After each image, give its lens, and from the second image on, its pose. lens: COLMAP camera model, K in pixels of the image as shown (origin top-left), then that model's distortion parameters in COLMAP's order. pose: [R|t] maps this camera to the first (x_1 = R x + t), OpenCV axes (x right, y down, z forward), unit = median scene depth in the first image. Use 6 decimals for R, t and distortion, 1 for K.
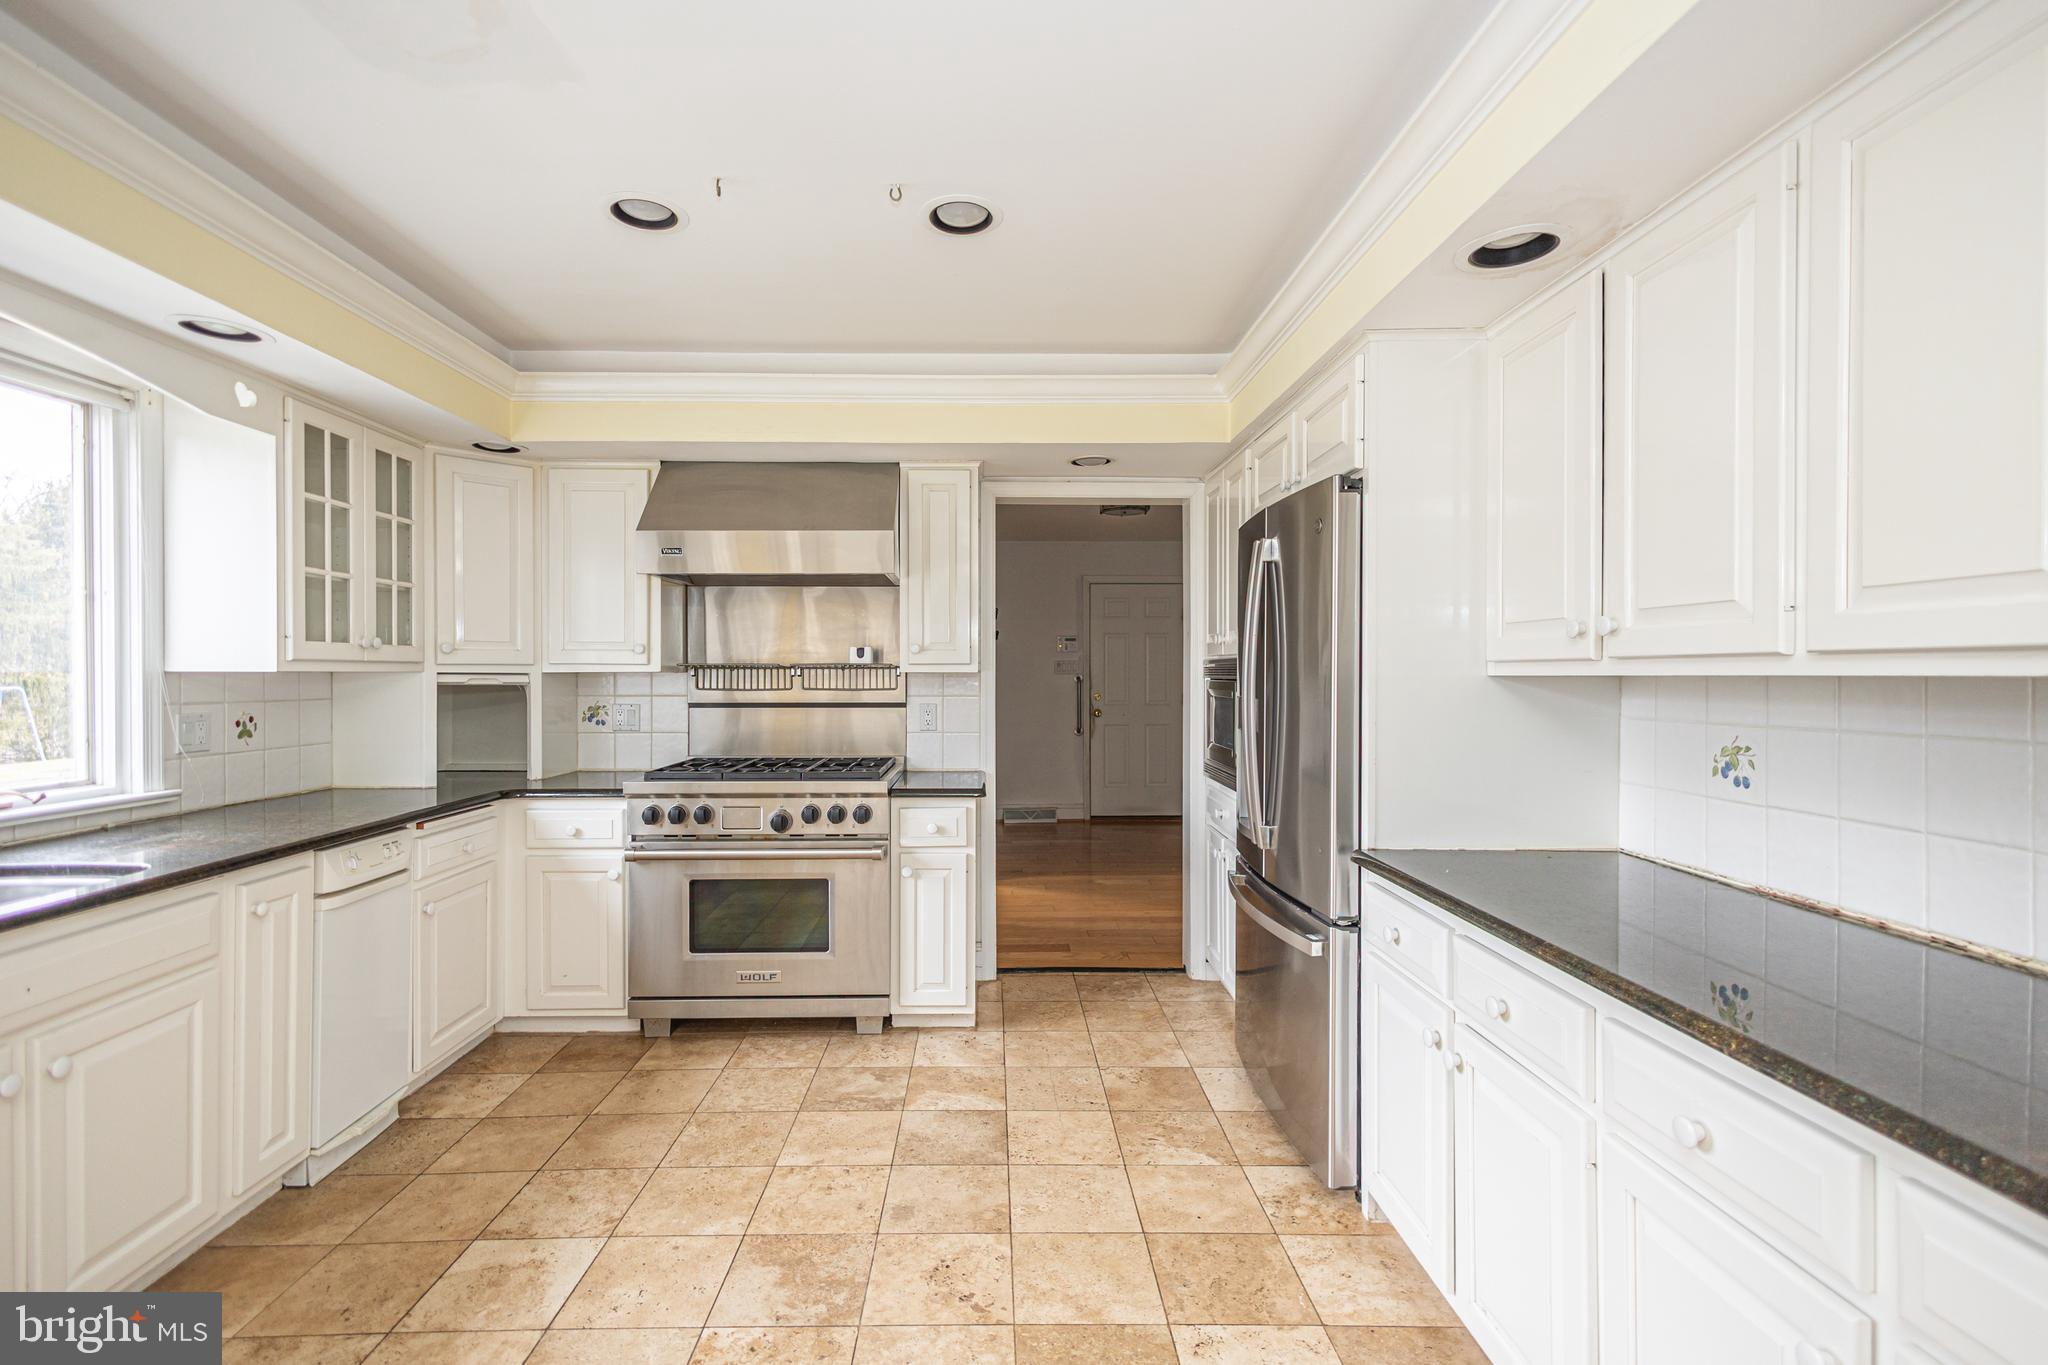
lens RADIAL K [[961.7, 0, 1016.8], [0, 961.7, 682.1], [0, 0, 1]] dist [0.008653, -0.001092]
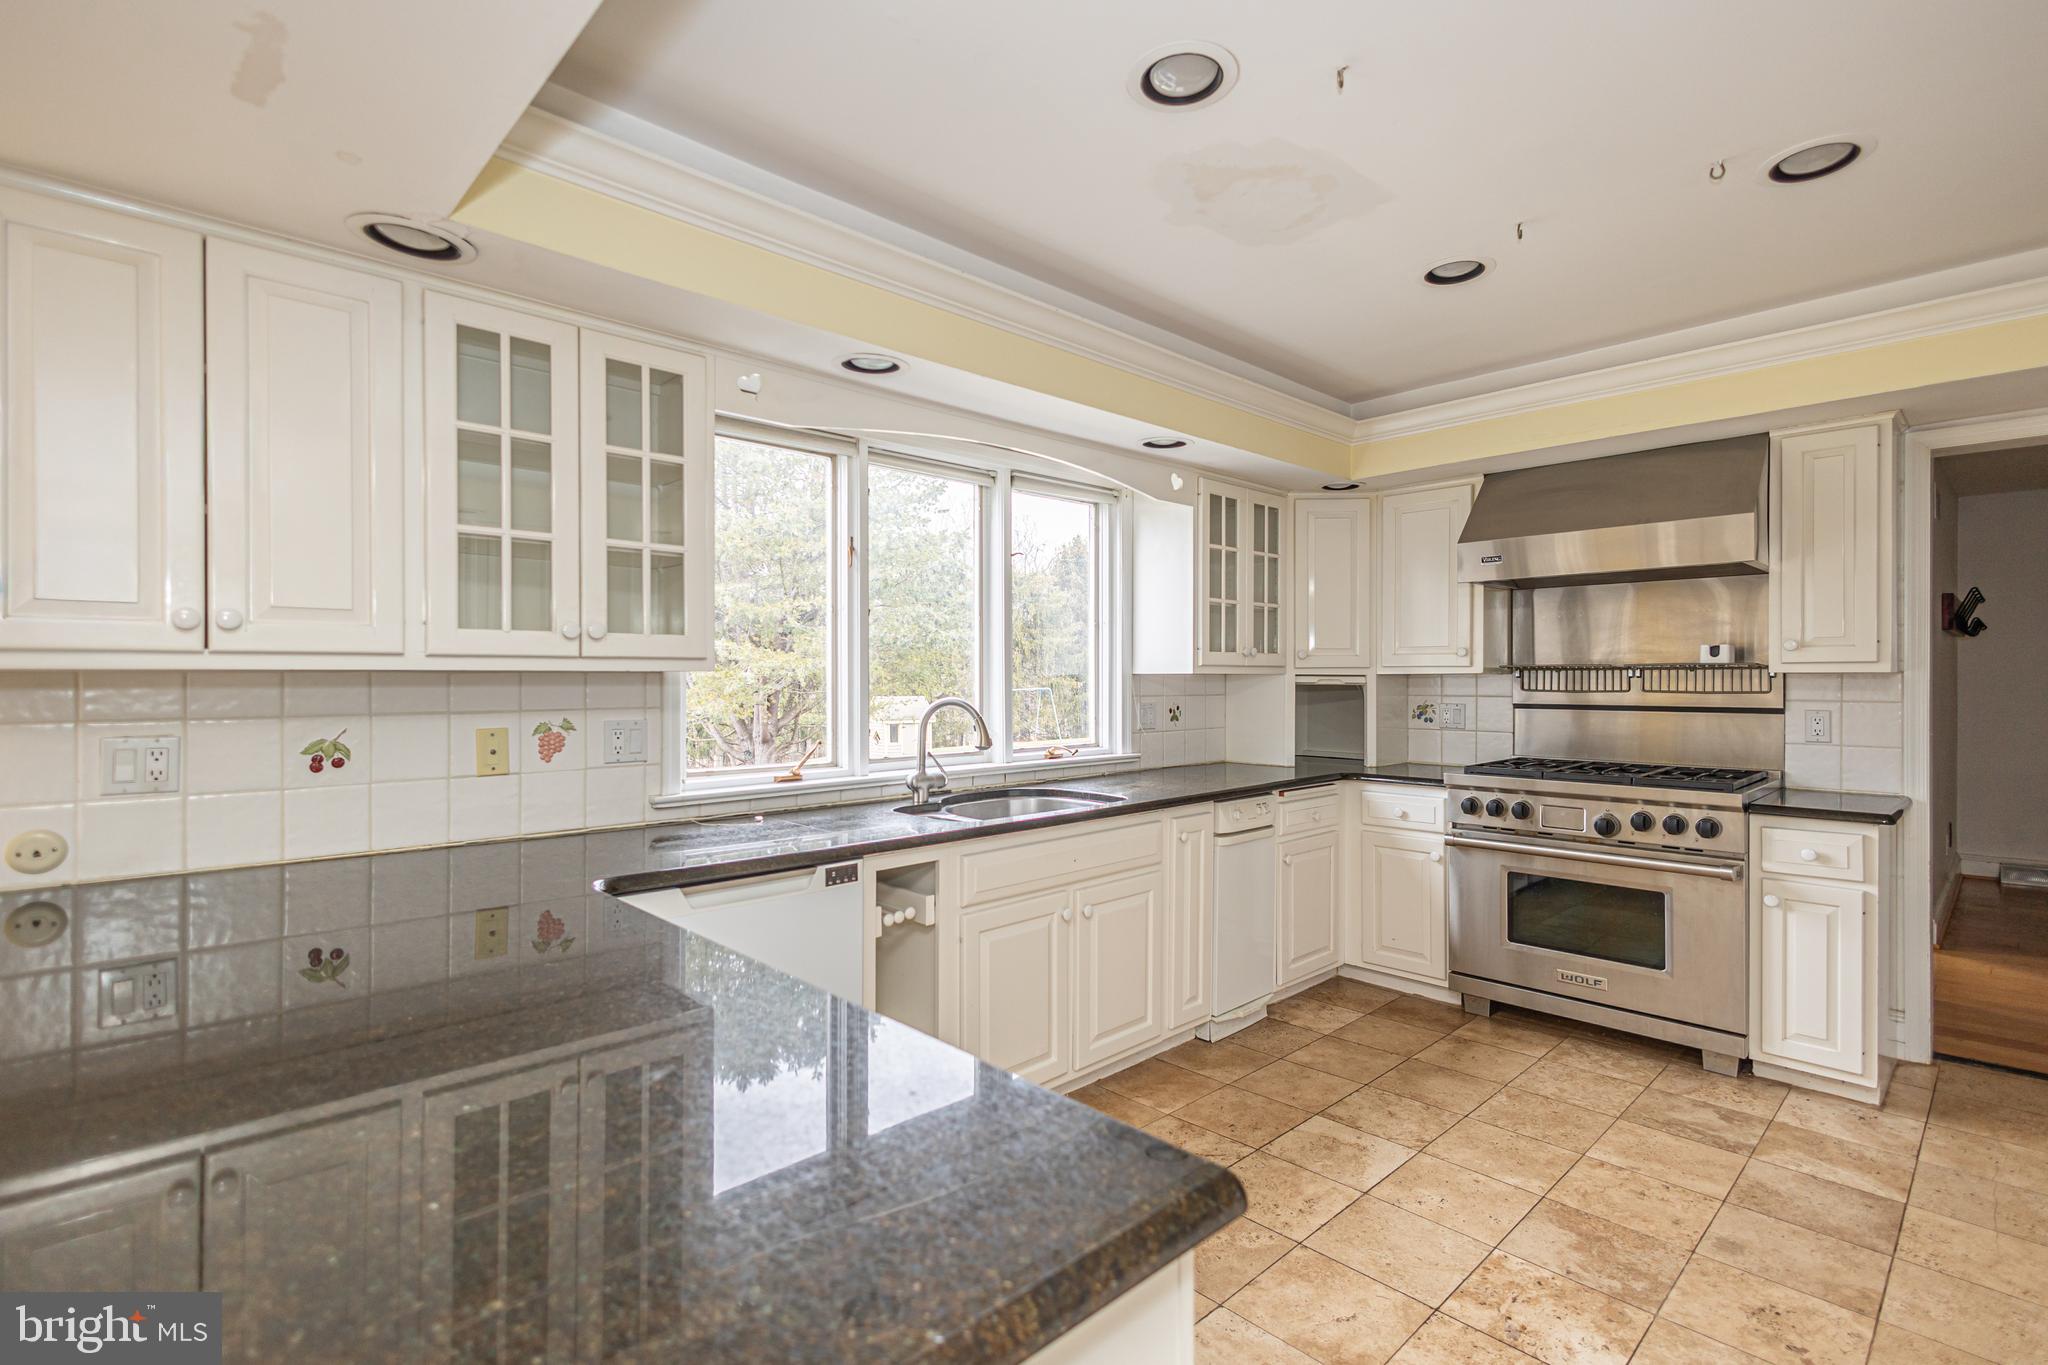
lens RADIAL K [[961.7, 0, 1016.8], [0, 961.7, 682.1], [0, 0, 1]] dist [0.008653, -0.001092]
pose [[0.673231, 0.001913, -0.739430, 0.080997], [-0.005312, 0.999983, -0.002250, 0.004831], [0.739413, 0.005442, 0.673230, -0.110250]]
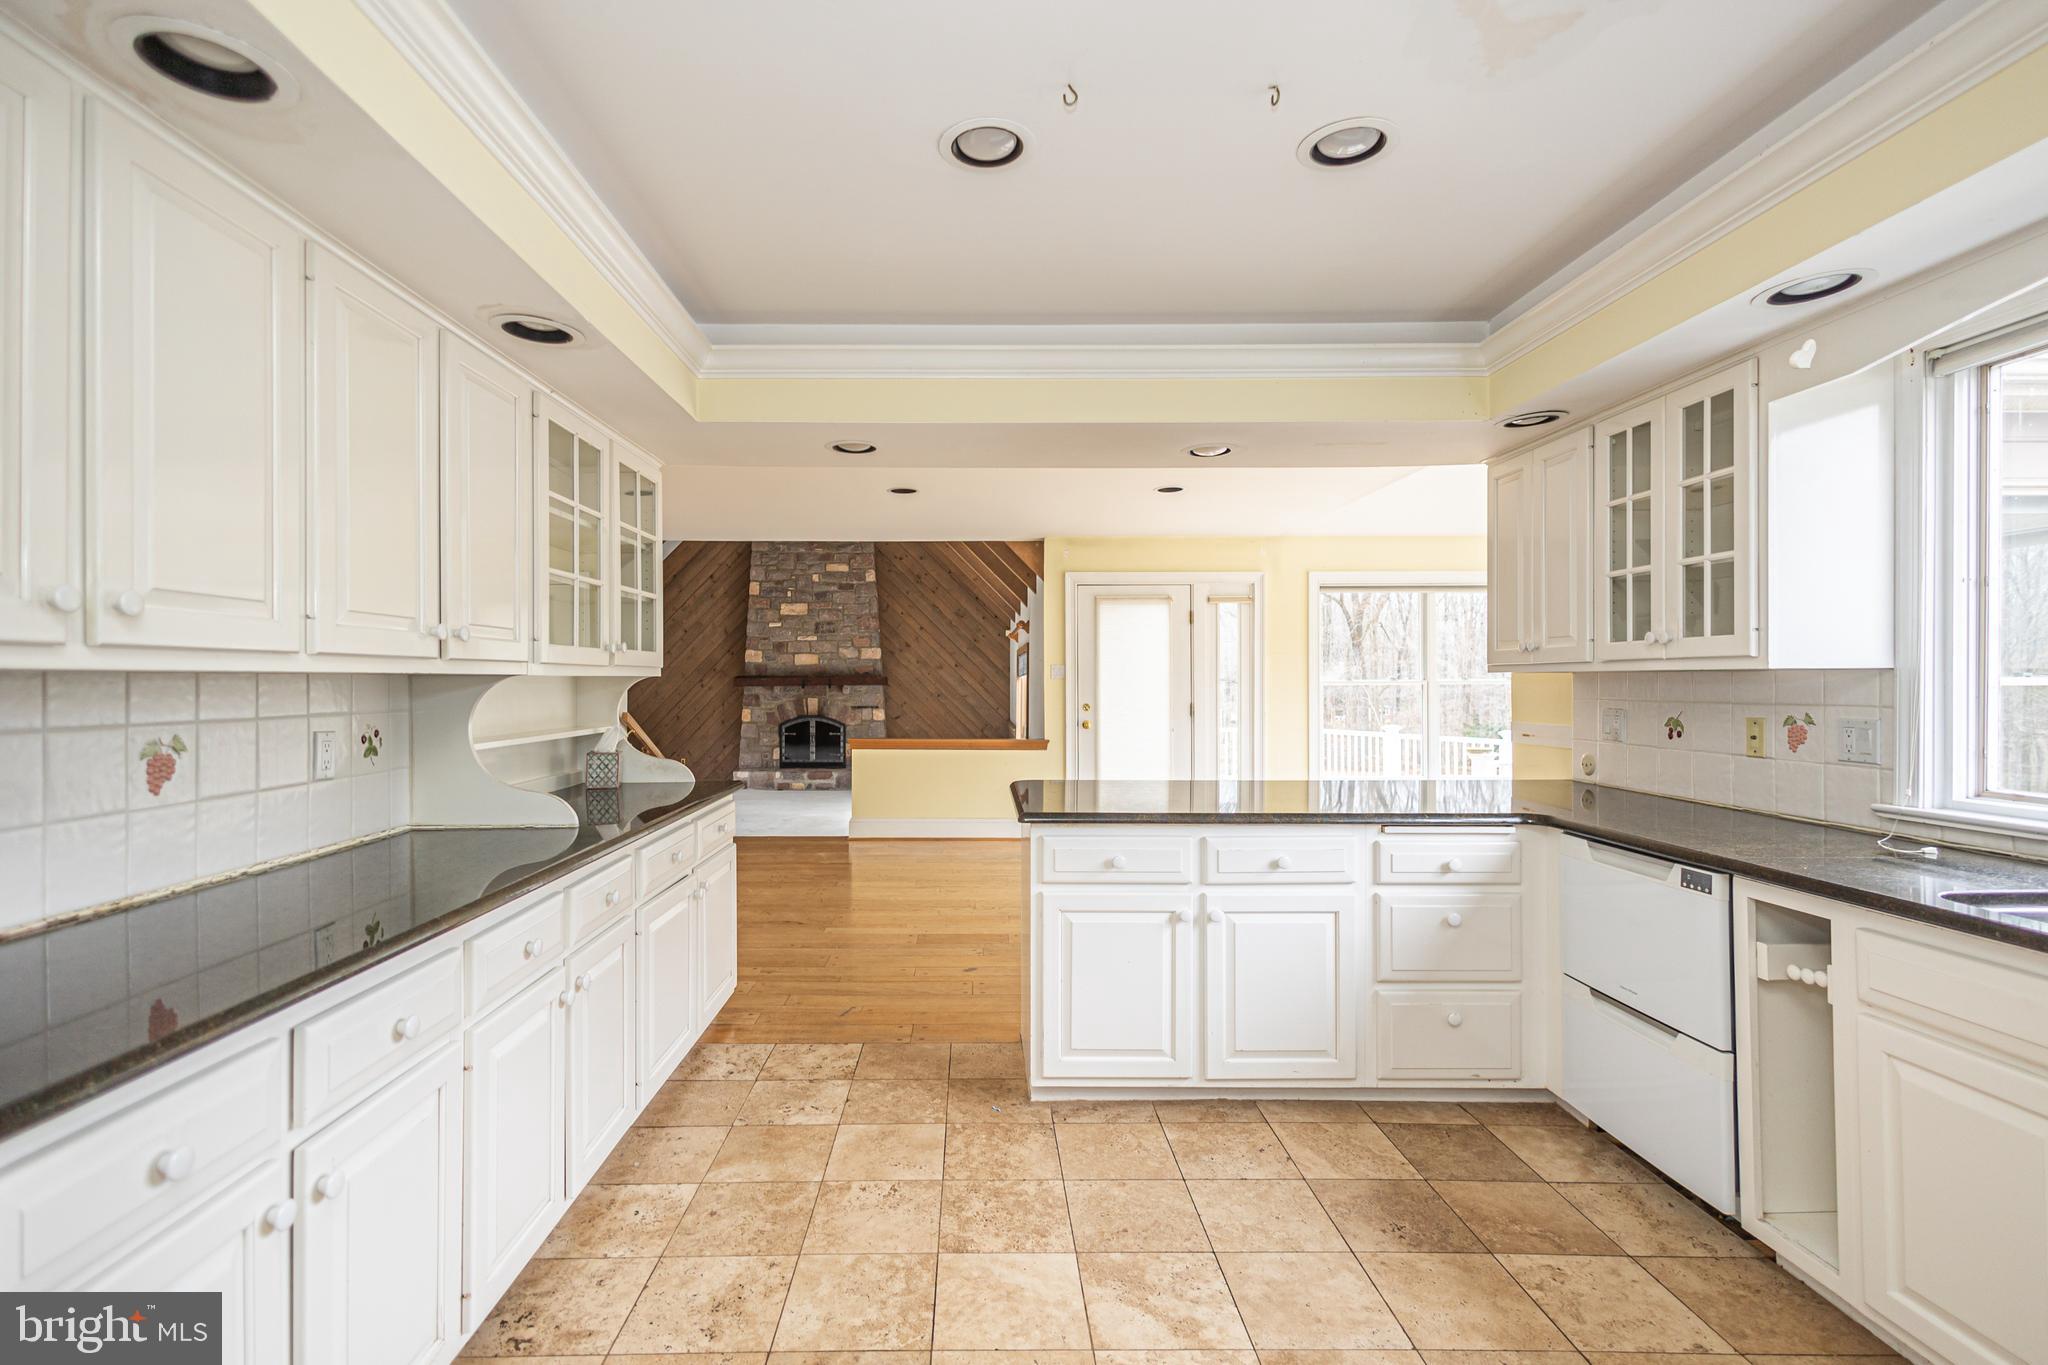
lens RADIAL K [[961.7, 0, 1016.8], [0, 961.7, 682.1], [0, 0, 1]] dist [0.008653, -0.001092]
pose [[-0.994740, 0.000907, -0.102430, 0.004280], [-0.000998, 0.999828, 0.018545, -0.010211], [0.102429, 0.018550, -0.994567, 1.165321]]
